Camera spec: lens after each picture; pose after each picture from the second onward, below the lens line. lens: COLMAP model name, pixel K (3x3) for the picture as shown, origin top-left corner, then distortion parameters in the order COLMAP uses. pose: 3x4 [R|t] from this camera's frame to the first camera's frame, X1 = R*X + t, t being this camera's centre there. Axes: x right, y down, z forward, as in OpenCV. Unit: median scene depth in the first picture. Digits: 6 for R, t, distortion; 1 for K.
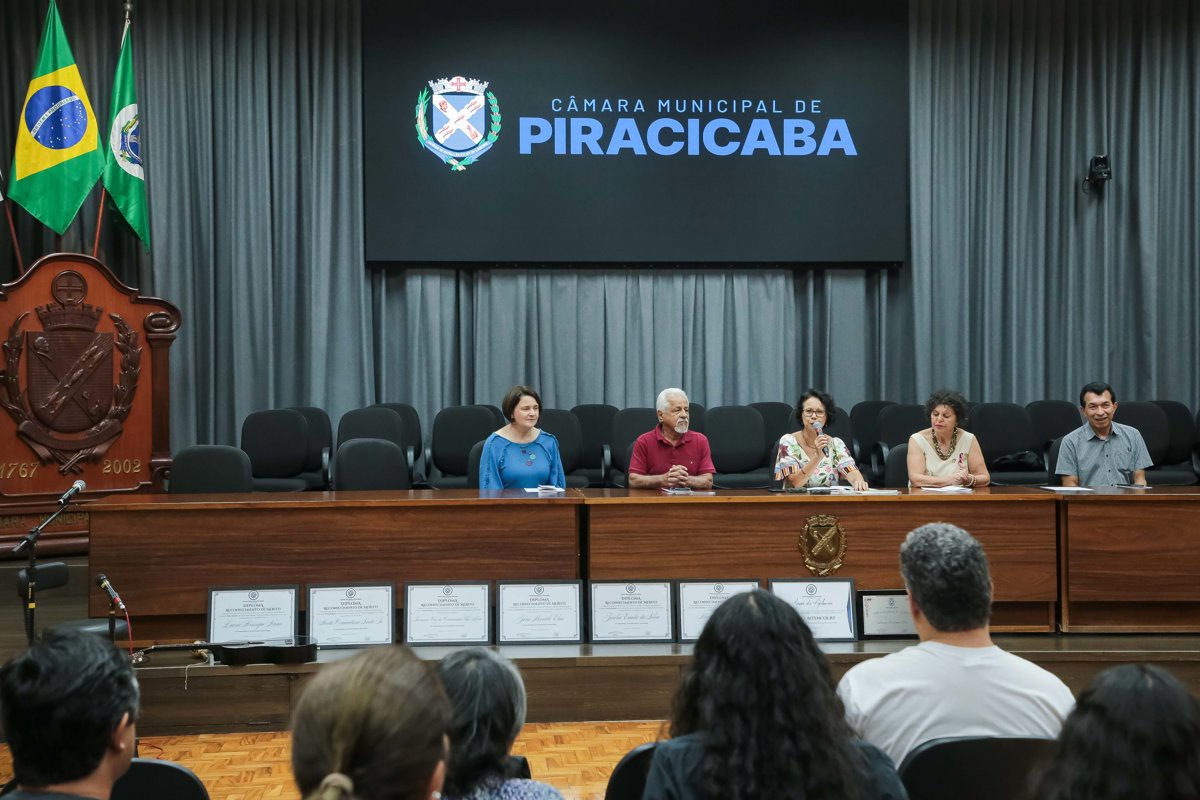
lens RADIAL K [[1827.4, 0, 565.8], [0, 1827.4, 267.4], [0, 0, 1]] dist [-0.057189, 0.026804]
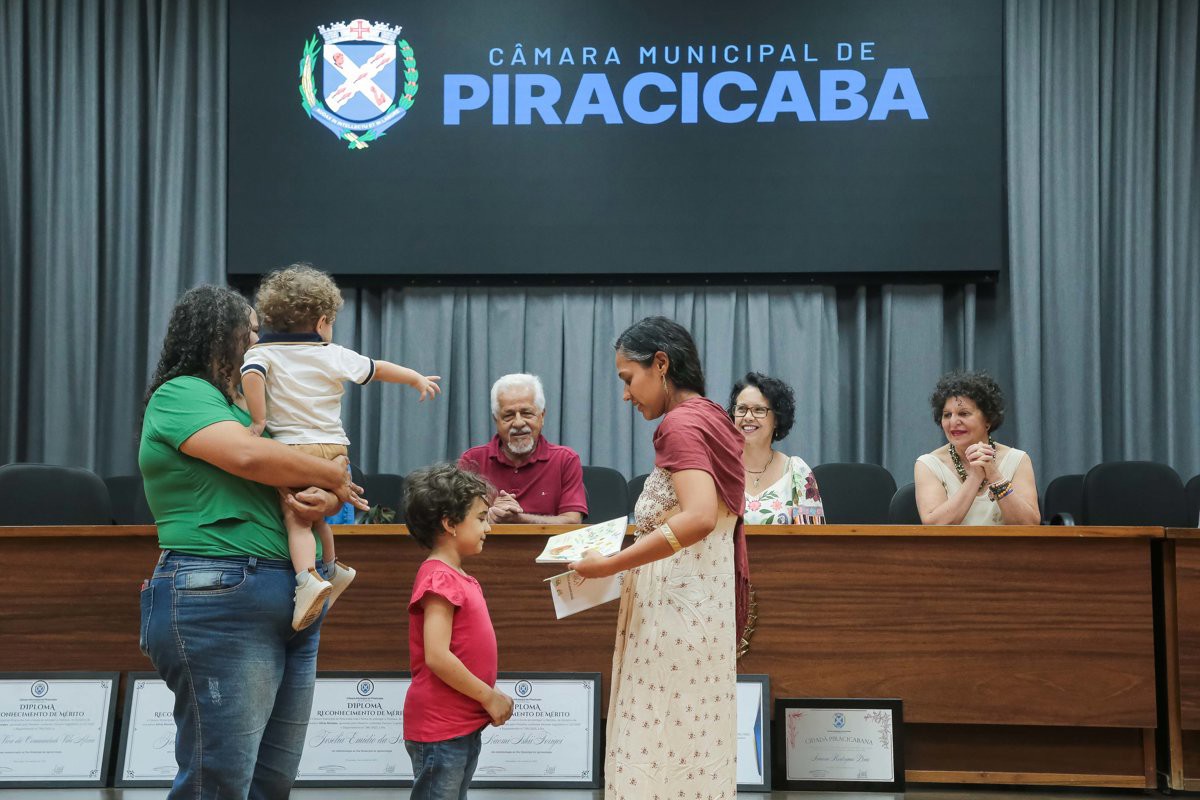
lens RADIAL K [[1808.5, 0, 588.6], [0, 1808.5, 406.3], [0, 0, 1]] dist [0.119621, -0.098639]
pose [[0.992760, -0.006831, -0.119919, 0.114642], [0.002307, 0.999282, -0.037821, 0.074431], [0.120091, 0.037271, 0.992063, 0.302945]]
